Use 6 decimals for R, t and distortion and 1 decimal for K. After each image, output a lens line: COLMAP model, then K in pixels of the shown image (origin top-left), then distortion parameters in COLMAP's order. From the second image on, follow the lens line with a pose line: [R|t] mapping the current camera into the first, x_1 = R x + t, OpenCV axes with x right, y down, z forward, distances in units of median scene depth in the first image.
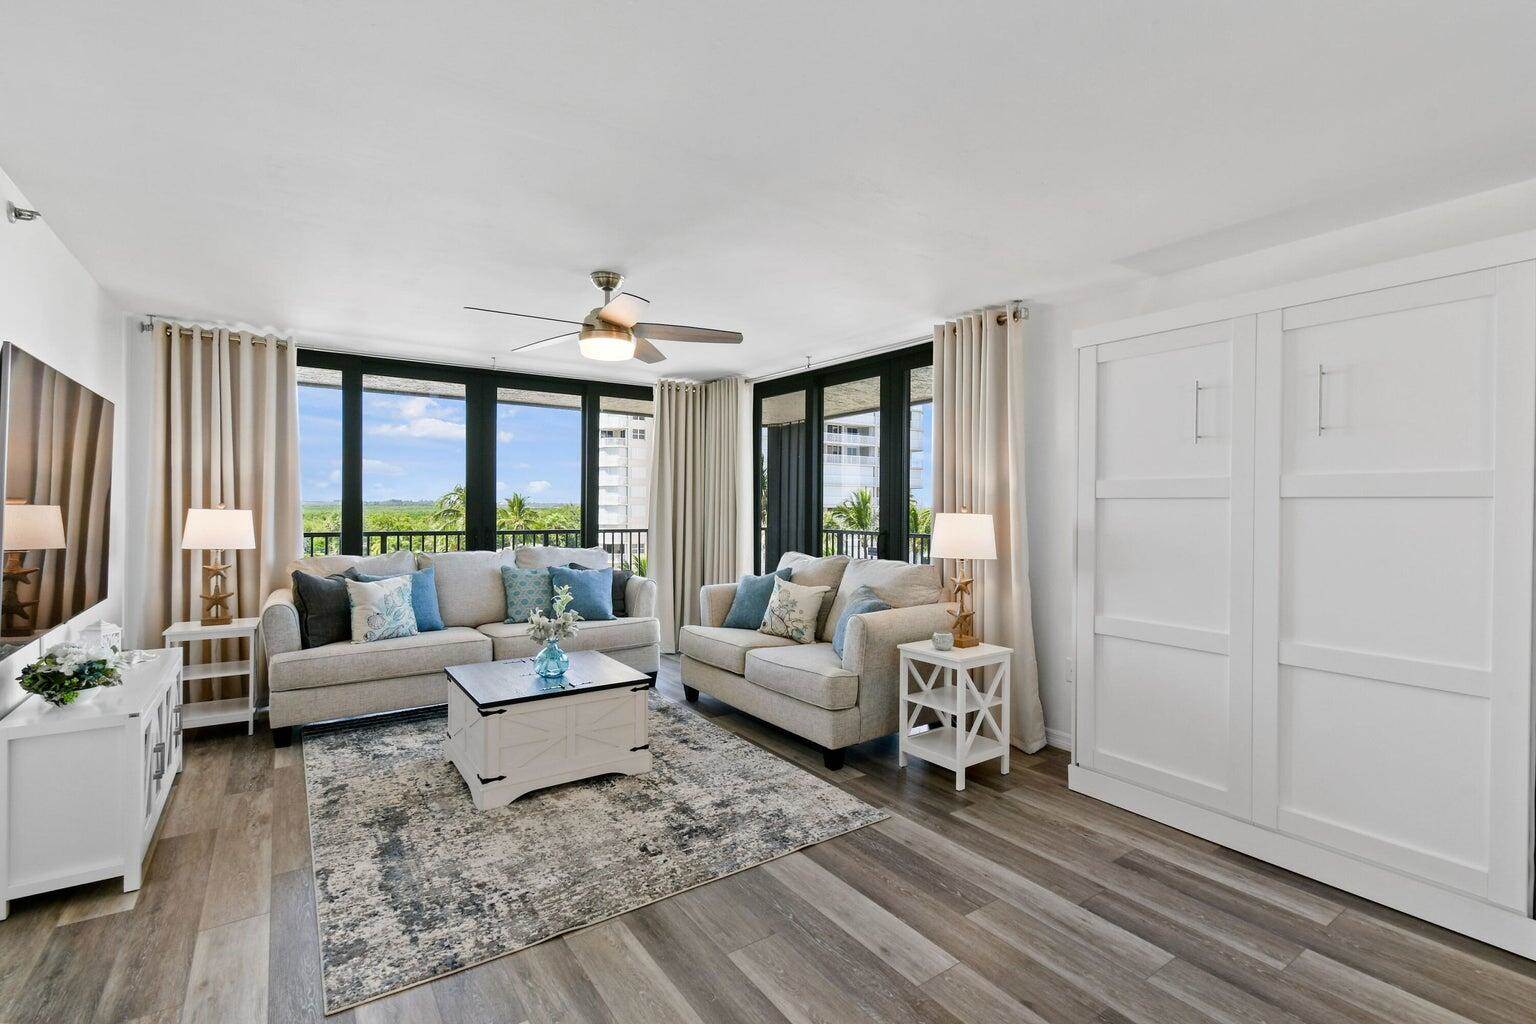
lens RADIAL K [[682.5, 0, 771.9], [0, 682.5, 506.5], [0, 0, 1]] dist [-0.000687, -0.000351]
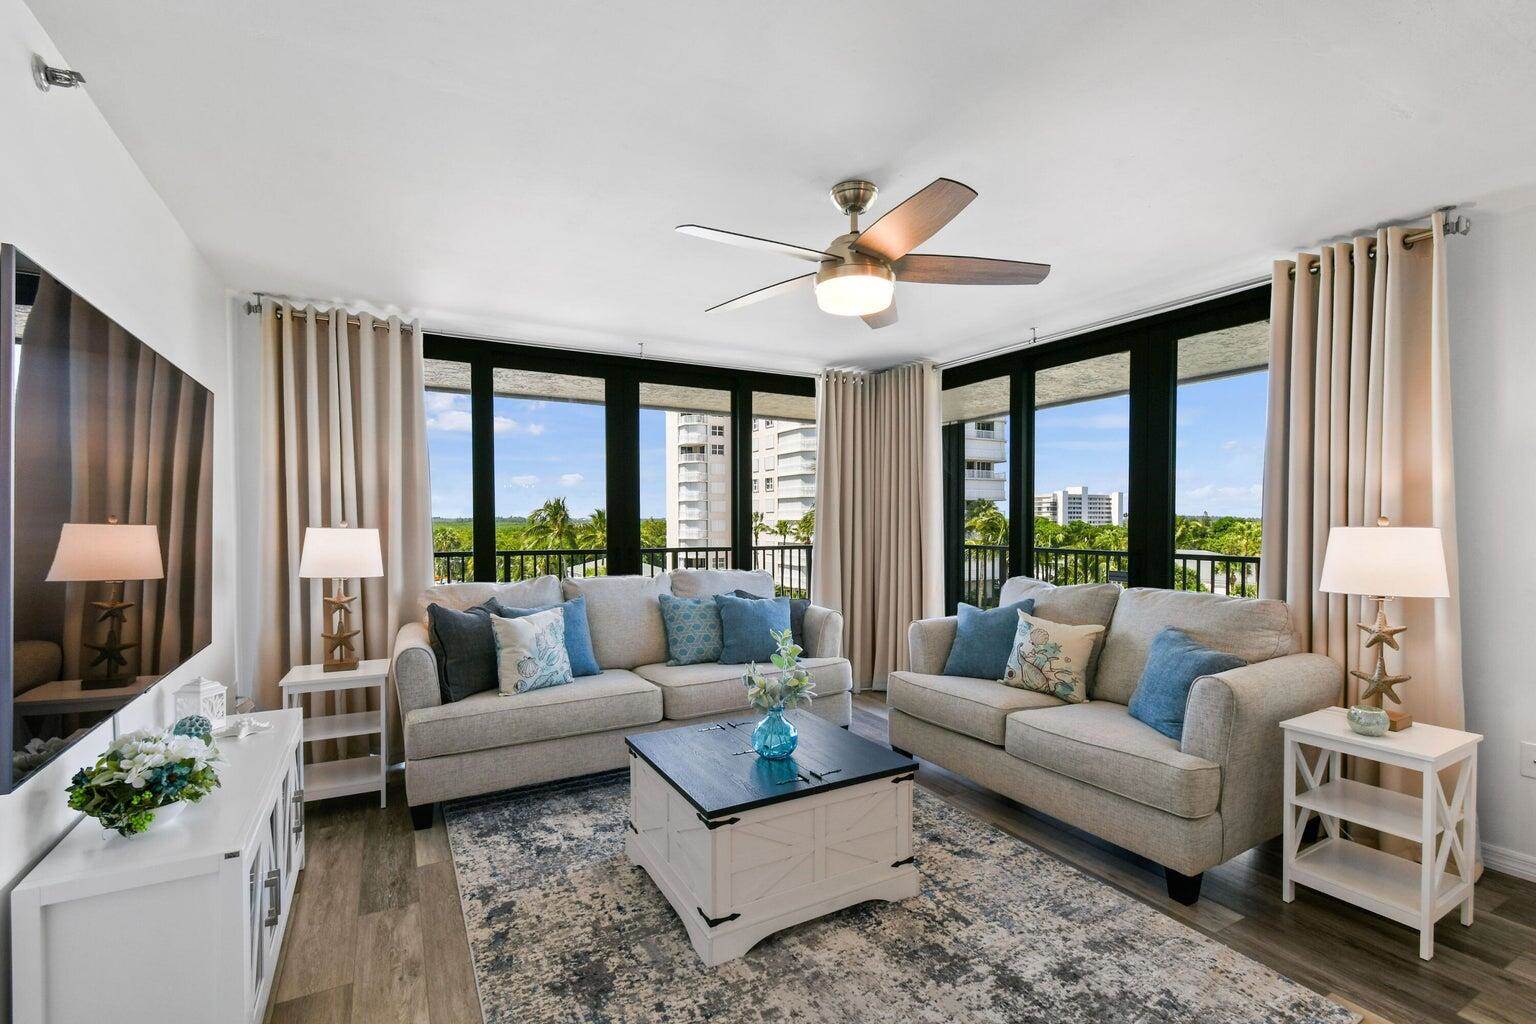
lens RADIAL K [[674.1, 0, 774.0], [0, 674.1, 534.0], [0, 0, 1]] dist [0.002691, -0.000501]
pose [[0.994691, -0.006179, -0.102718, -0.221949], [0.008224, 0.999776, 0.019498, -0.000704], [0.102575, -0.020239, 0.994519, 0.261644]]
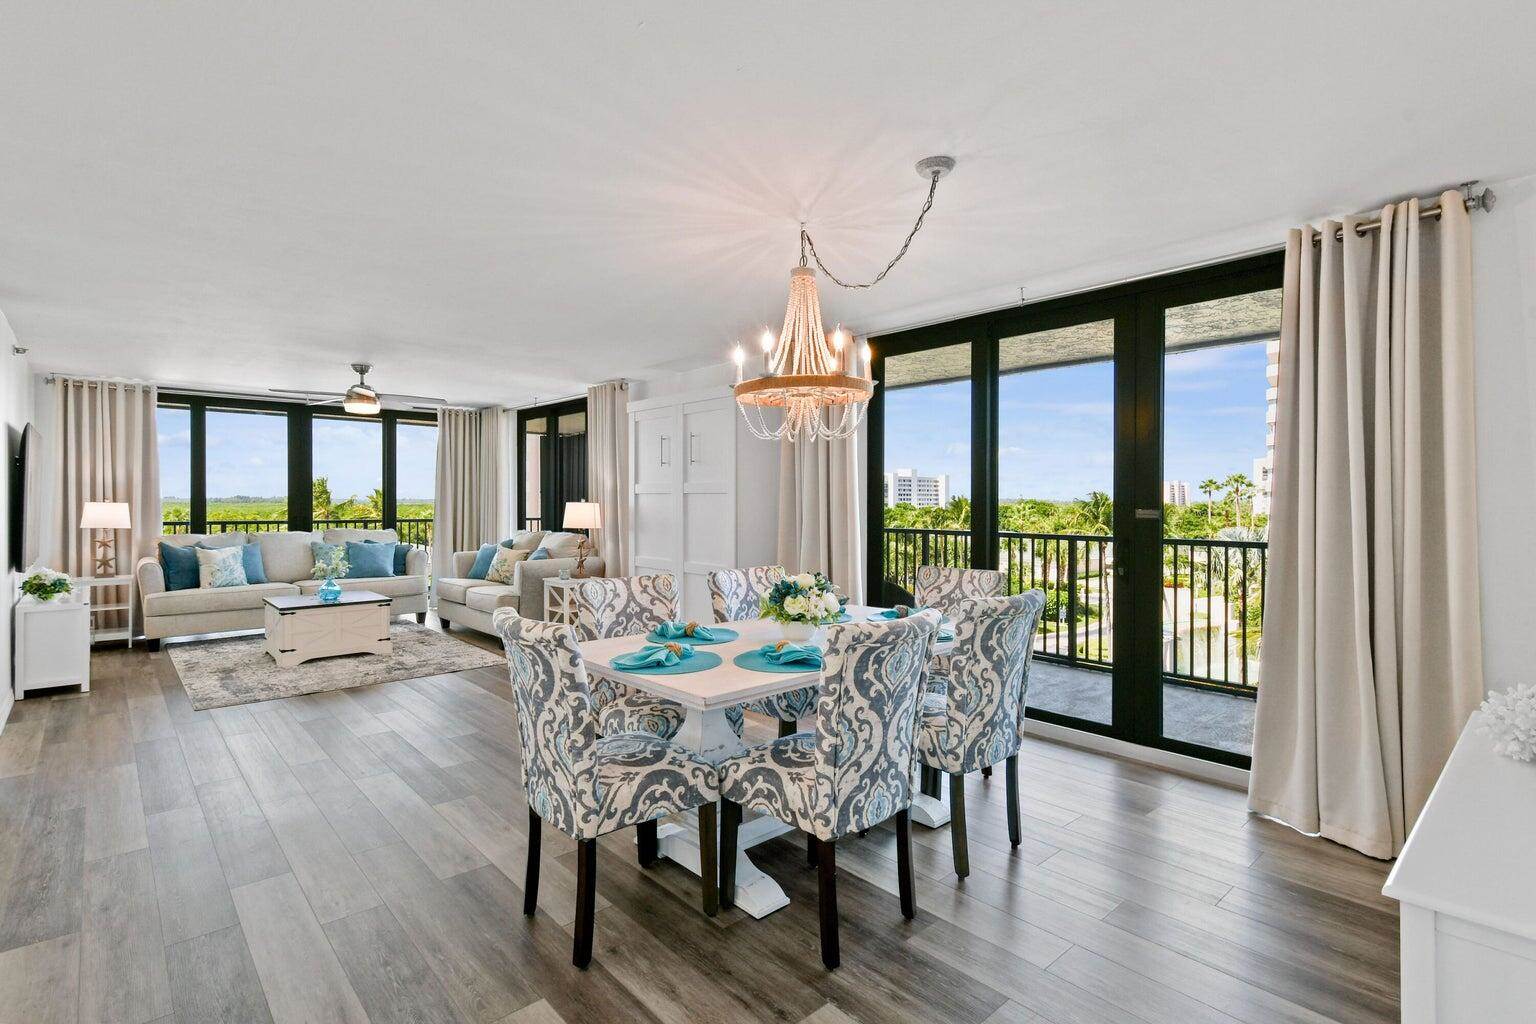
lens RADIAL K [[725.8, 0, 769.1], [0, 725.8, 499.6], [0, 0, 1]] dist [-0.001239, -0.000797]
pose [[0.992181, -0.004275, 0.124733, 0.477960], [0.004566, 0.999987, -0.002045, 0.007886], [-0.124723, 0.002599, 0.992188, -0.823052]]
